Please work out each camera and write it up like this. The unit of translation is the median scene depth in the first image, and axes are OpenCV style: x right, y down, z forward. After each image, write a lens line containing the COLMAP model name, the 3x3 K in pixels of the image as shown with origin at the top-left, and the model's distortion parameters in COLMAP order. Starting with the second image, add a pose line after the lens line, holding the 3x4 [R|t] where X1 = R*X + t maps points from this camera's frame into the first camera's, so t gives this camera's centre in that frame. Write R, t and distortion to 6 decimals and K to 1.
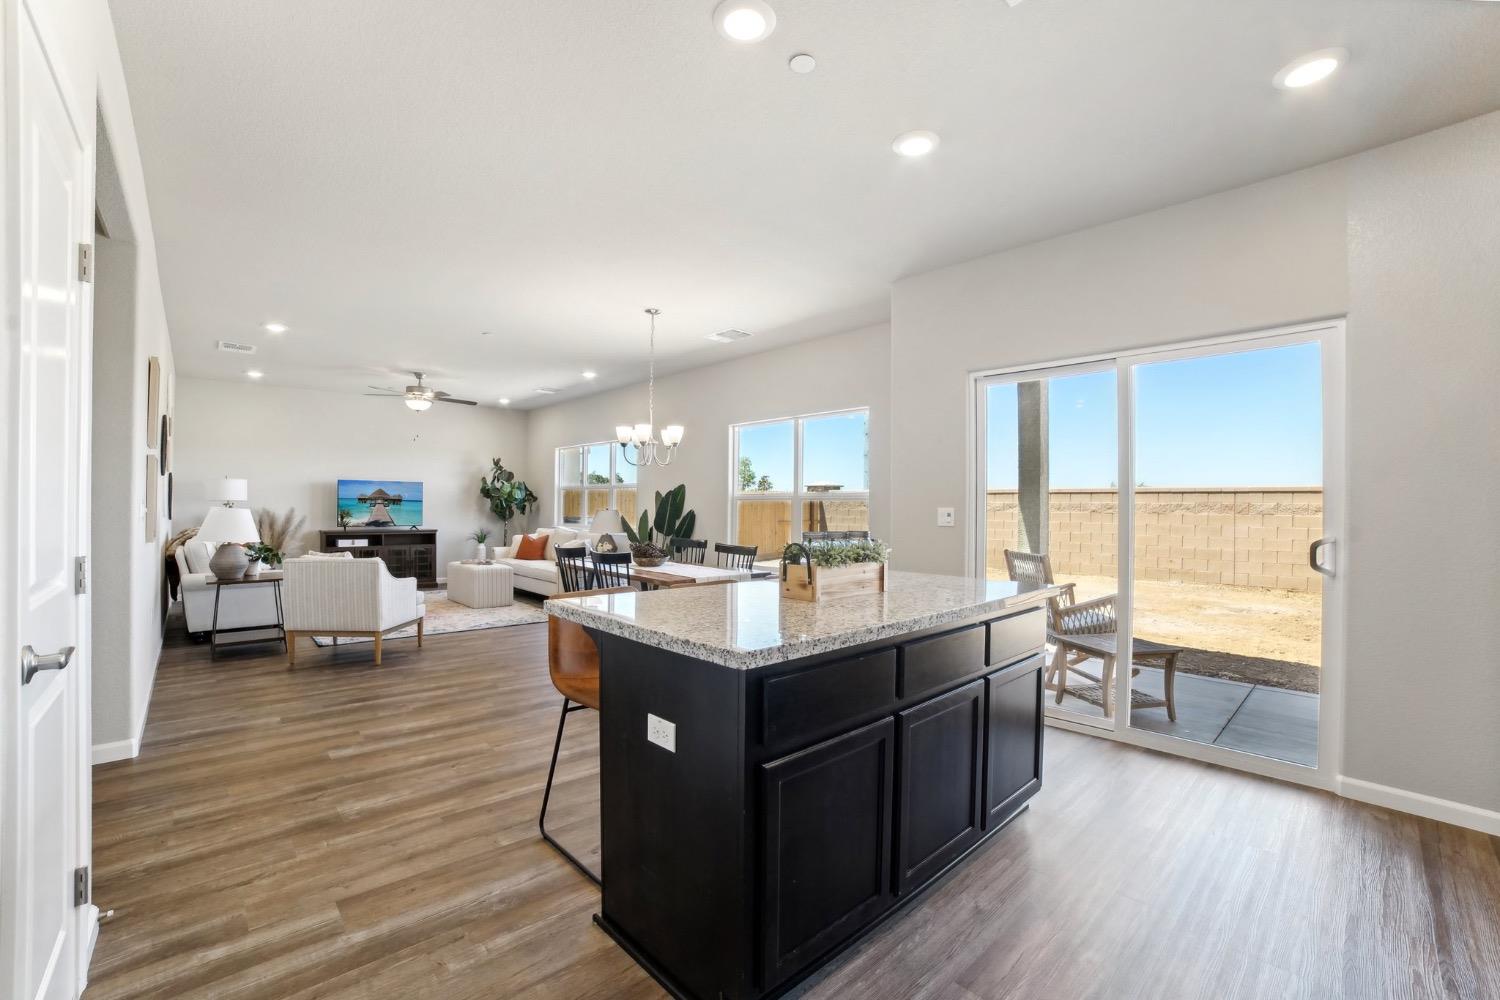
lens RADIAL K [[635.4, 0, 750.0], [0, 635.4, 500.0], [0, 0, 1]] dist [-0.073670, 0.000013]
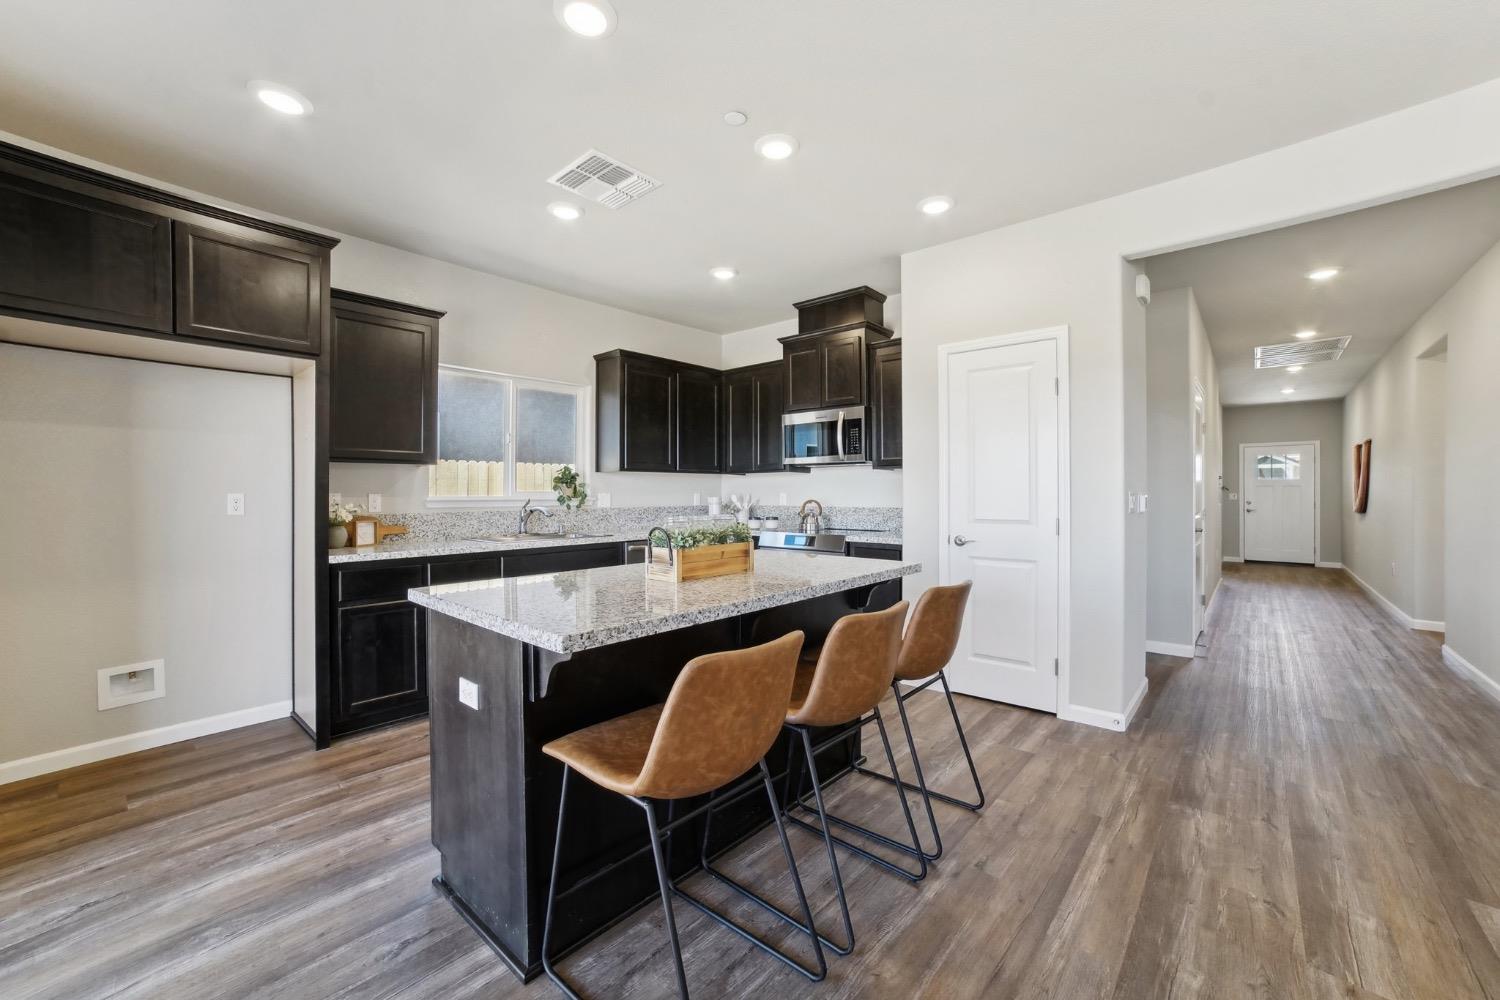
lens RADIAL K [[597.1, 0, 750.0], [0, 597.1, 500.0], [0, 0, 1]] dist [-0.001501, -0.000088]
pose [[-0.995105, -0.006336, -0.098615, 0.131637], [-0.007162, 0.999942, 0.008025, 0.011451], [0.098558, 0.008692, -0.995093, 1.696060]]
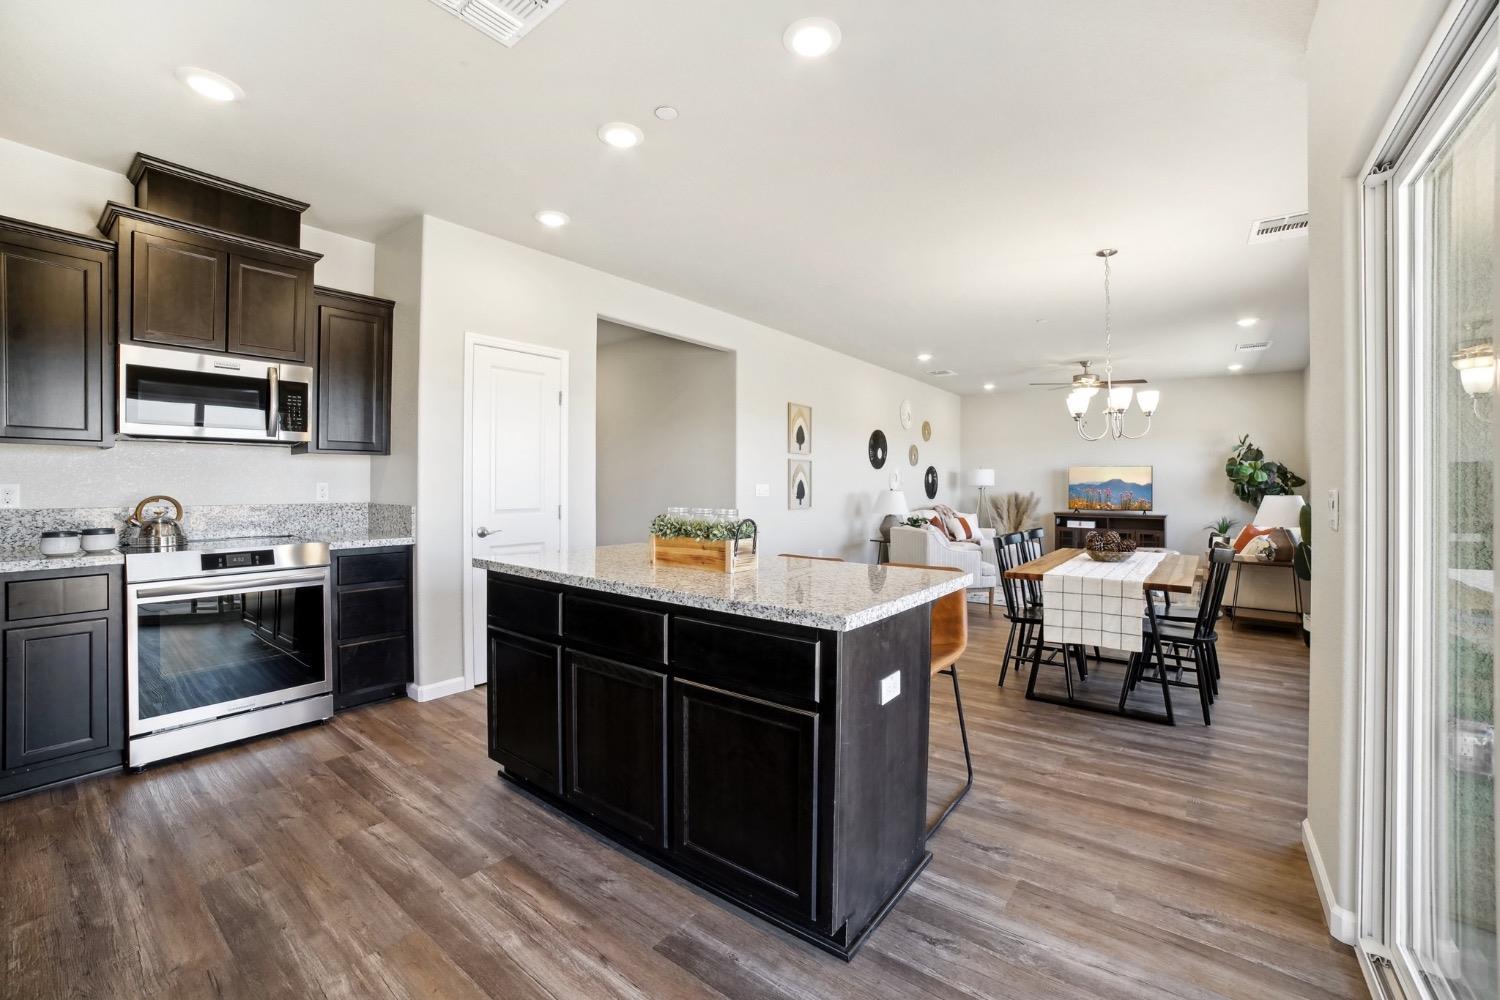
lens RADIAL K [[616.4, 0, 747.0], [0, 616.4, 486.8], [0, 0, 1]] dist [-0.064585, 0.000071]
pose [[0.168874, -0.003969, -0.985630, 0.991630], [0.003883, 0.999987, -0.003361, 0.014788], [0.985630, -0.003260, 0.168888, 0.756152]]
